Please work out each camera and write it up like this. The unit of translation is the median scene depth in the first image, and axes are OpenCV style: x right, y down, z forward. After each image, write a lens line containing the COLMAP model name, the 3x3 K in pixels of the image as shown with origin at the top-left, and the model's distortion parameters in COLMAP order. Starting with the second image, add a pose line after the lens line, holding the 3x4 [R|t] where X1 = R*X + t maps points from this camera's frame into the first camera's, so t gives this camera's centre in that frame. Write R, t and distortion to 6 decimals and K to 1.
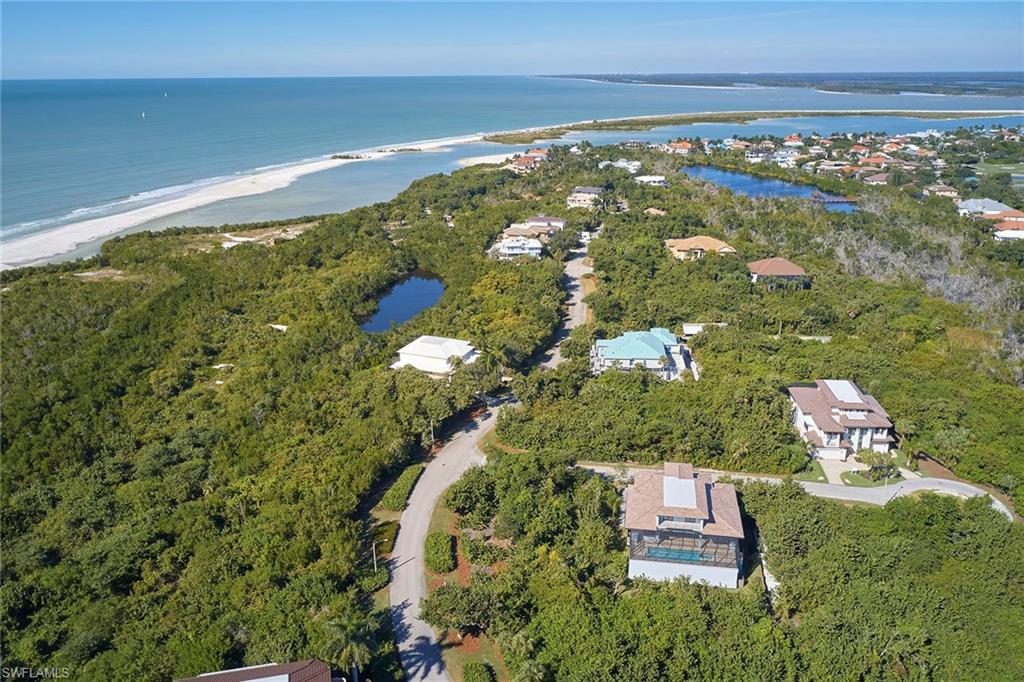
lens RADIAL K [[828.6, 0, 512.0], [0, 828.6, 341.0], [0, 0, 1]] dist [-0.002929, 0.002703]
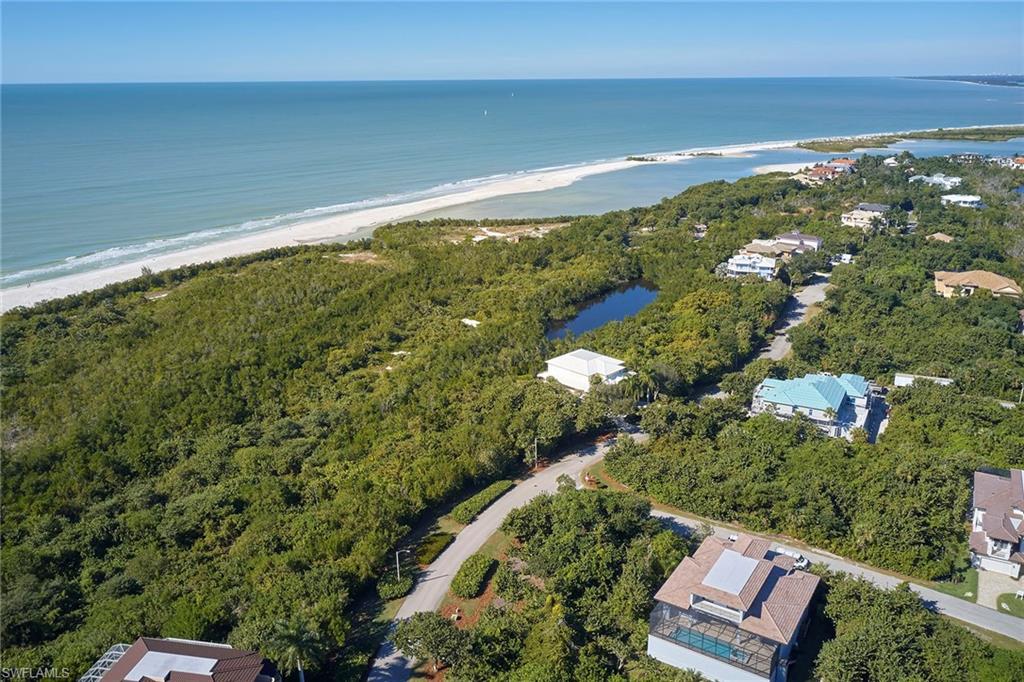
lens RADIAL K [[828.6, 0, 512.0], [0, 828.6, 341.0], [0, 0, 1]] dist [-0.002929, 0.002703]
pose [[0.915467, 0.122376, -0.383332, 0.187796], [-0.122867, 0.992149, 0.023310, -0.027750], [0.383175, 0.025759, 0.923316, 0.080829]]
